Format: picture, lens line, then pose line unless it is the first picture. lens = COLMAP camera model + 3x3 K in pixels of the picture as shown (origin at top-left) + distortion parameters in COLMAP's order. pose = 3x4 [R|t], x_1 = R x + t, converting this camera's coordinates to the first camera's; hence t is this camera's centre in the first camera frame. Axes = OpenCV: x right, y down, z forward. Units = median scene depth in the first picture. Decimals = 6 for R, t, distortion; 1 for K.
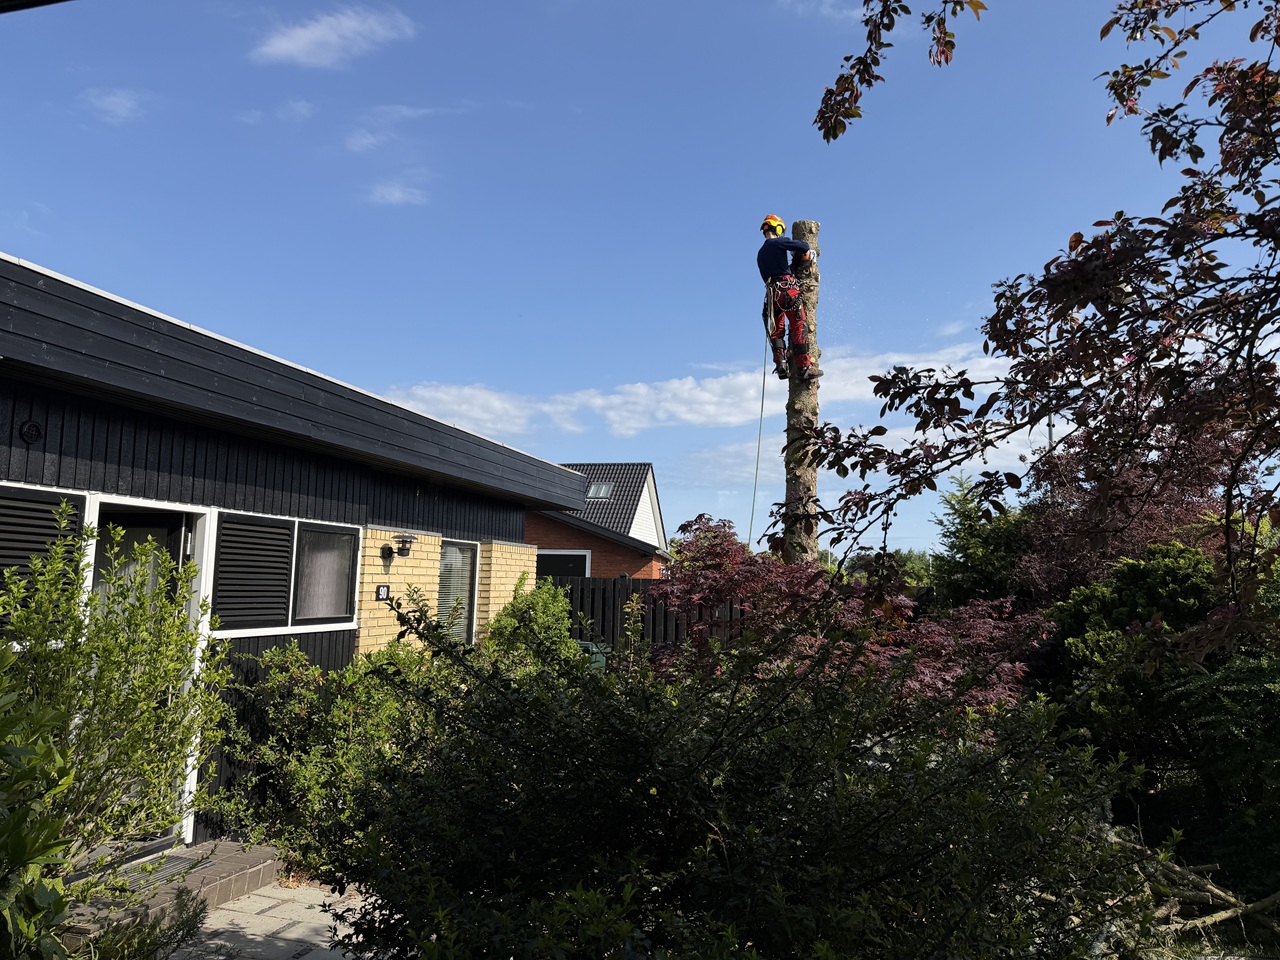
lens RADIAL K [[856.6, 0, 640.0], [0, 856.6, 480.0], [0, 0, 1]] dist [0.028871, -0.045798]
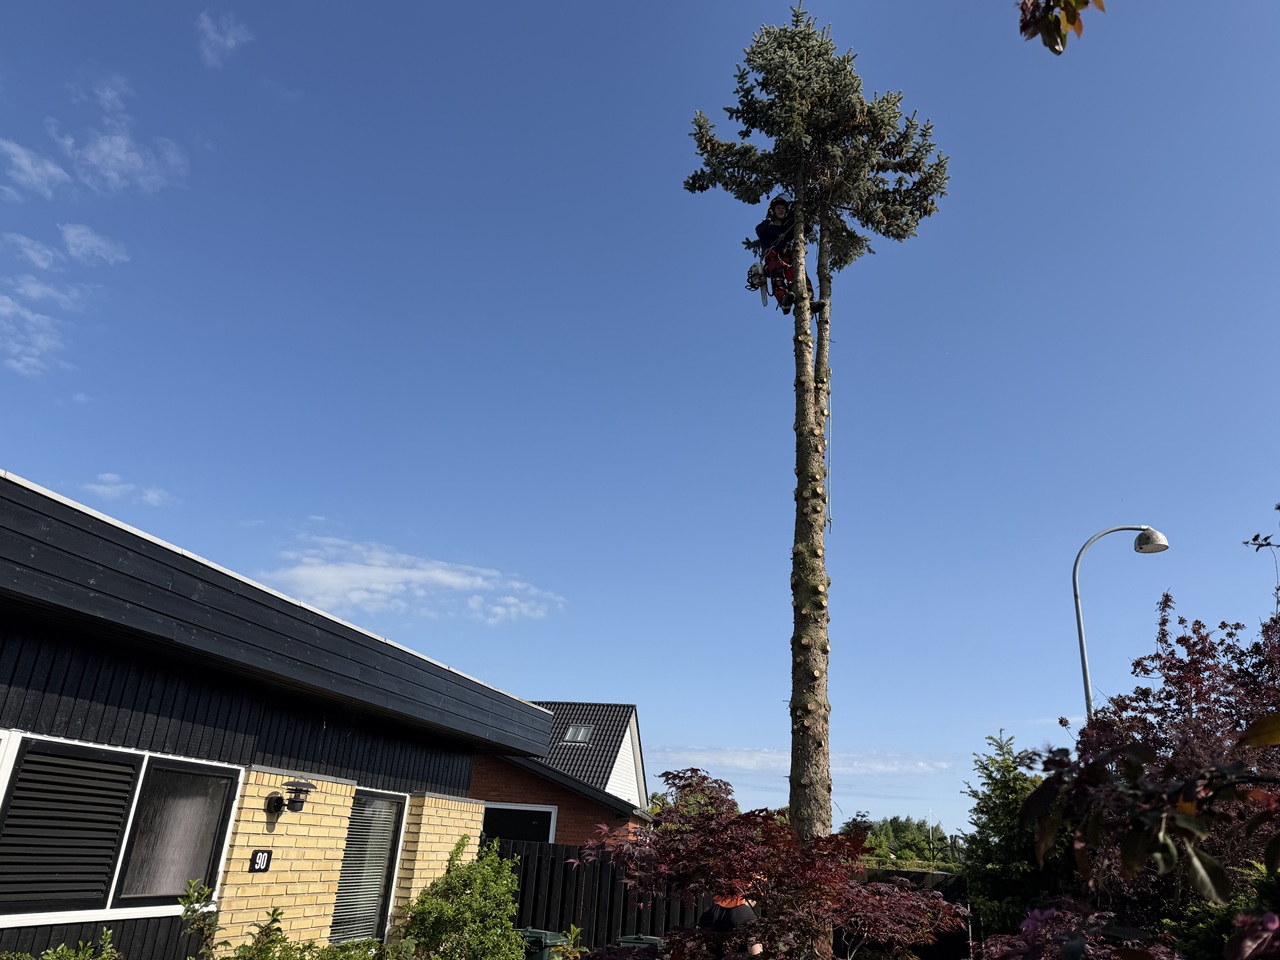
lens RADIAL K [[856.6, 0, 640.0], [0, 856.6, 480.0], [0, 0, 1]] dist [0.028871, -0.045798]
pose [[0.998777, 0.049387, 0.002325, 0.013480], [-0.046855, 0.960489, -0.274346, 0.002042], [-0.015782, 0.273902, 0.961628, 0.178735]]
